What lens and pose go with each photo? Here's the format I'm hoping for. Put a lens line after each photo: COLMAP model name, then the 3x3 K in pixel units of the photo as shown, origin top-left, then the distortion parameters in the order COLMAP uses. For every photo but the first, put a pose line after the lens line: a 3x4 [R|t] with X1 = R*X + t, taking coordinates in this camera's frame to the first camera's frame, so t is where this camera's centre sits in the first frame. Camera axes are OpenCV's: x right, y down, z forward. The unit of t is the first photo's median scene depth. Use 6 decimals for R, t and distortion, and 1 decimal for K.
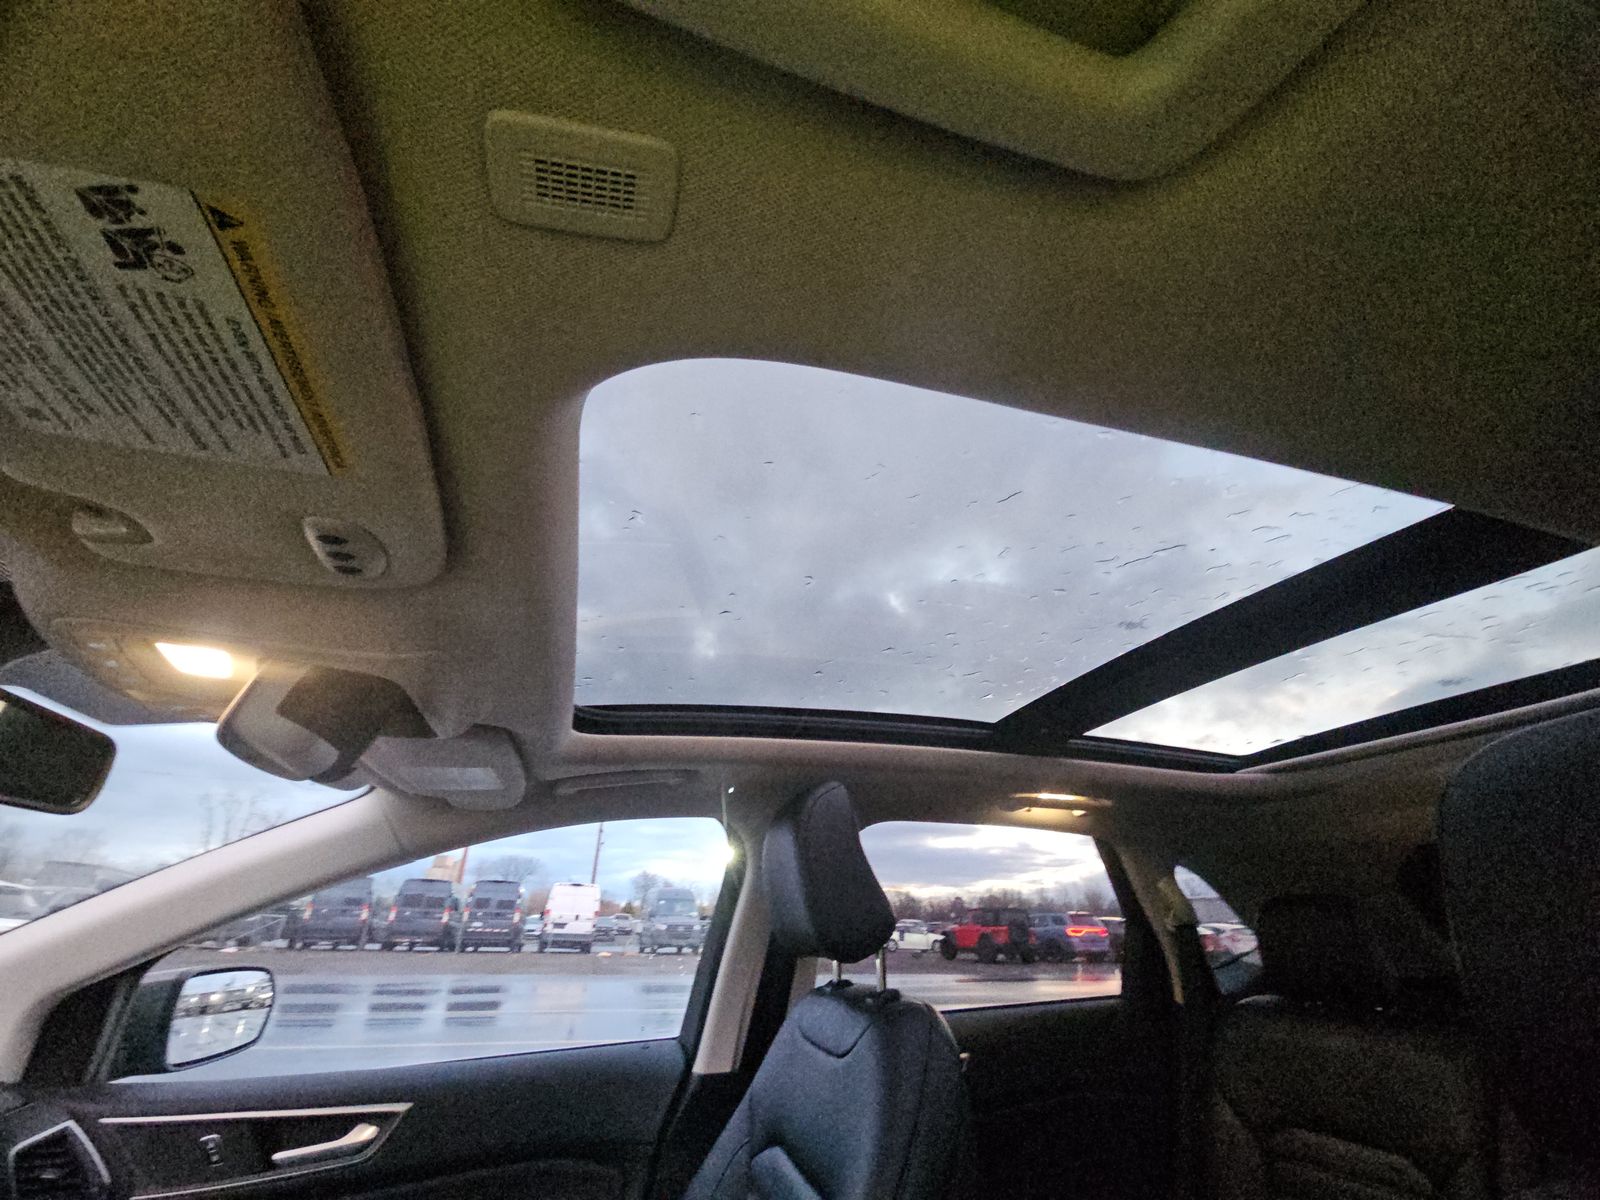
lens RADIAL K [[645.0, 0, 790.7], [0, 645.0, 602.2], [0, 0, 1]] dist [0.009414, -0.009877]
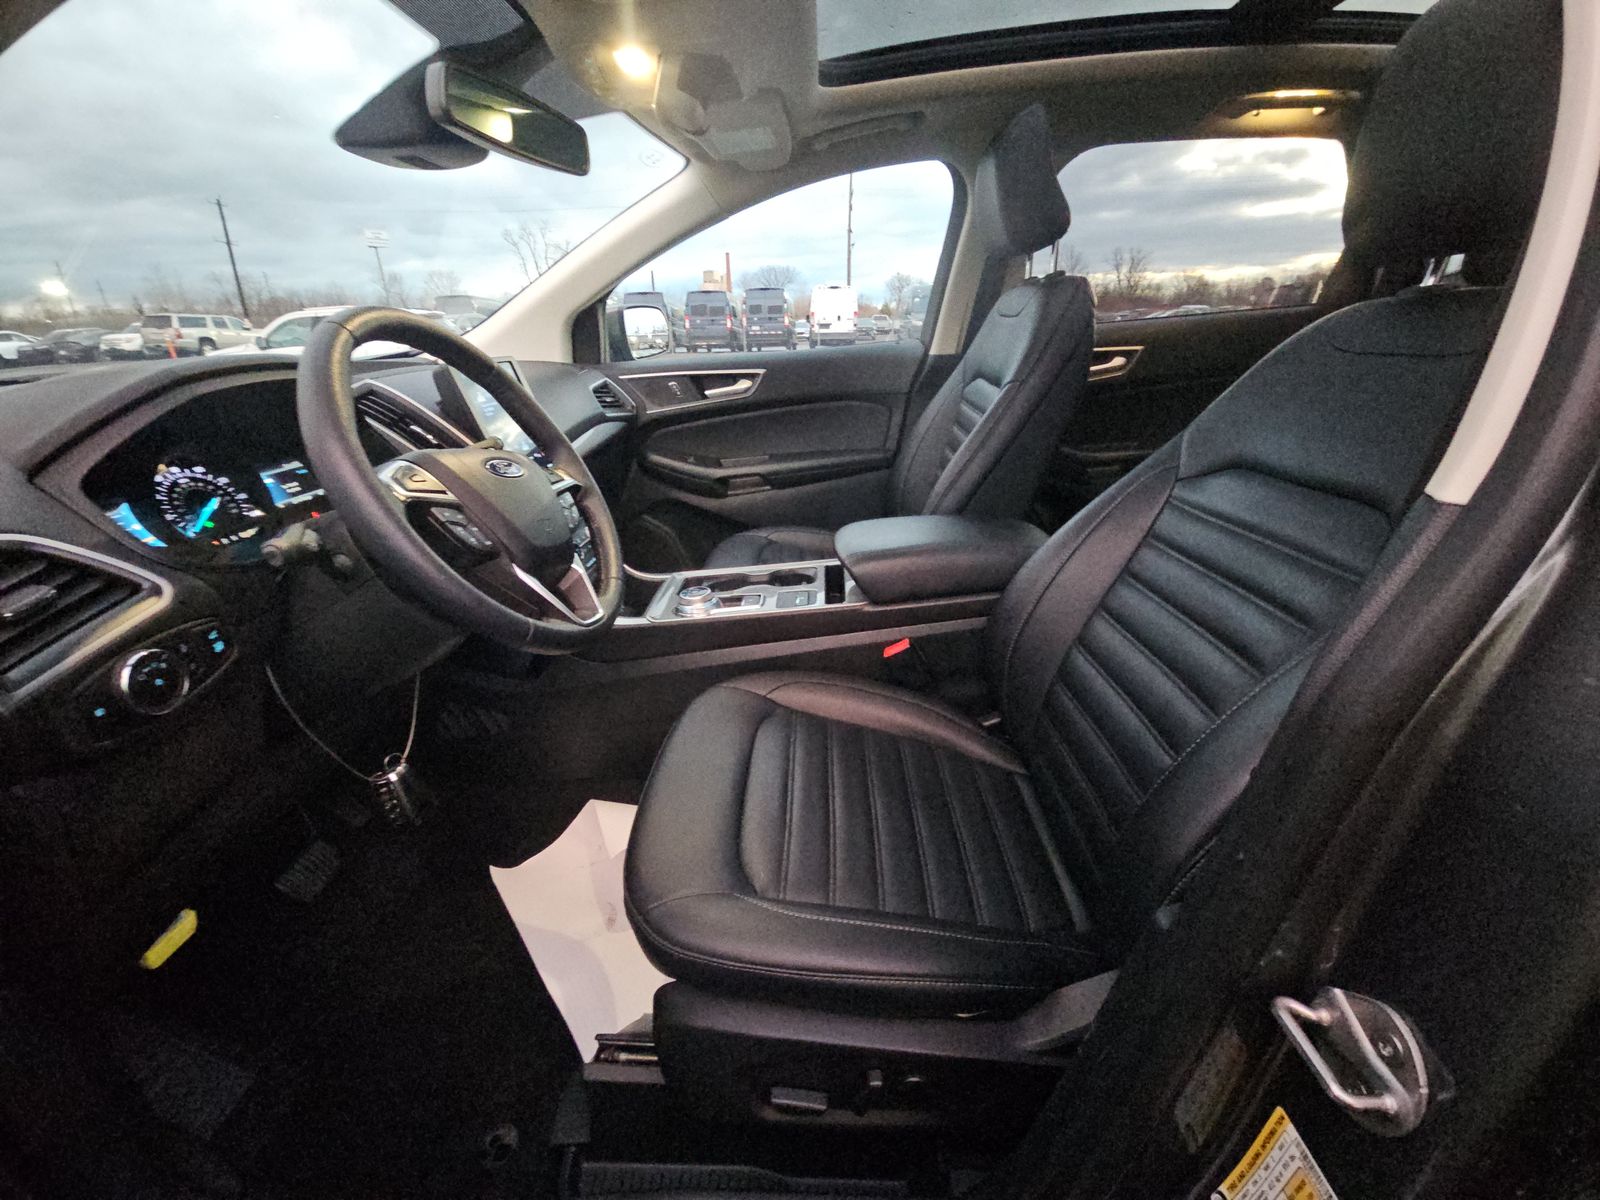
lens RADIAL K [[645.0, 0, 790.7], [0, 645.0, 602.2], [0, 0, 1]] dist [0.009414, -0.009877]
pose [[0.936048, 0.099345, -0.337557, 0.109821], [0.193183, 0.656716, 0.728975, -0.056048], [0.294099, -0.747565, 0.595526, -0.418347]]
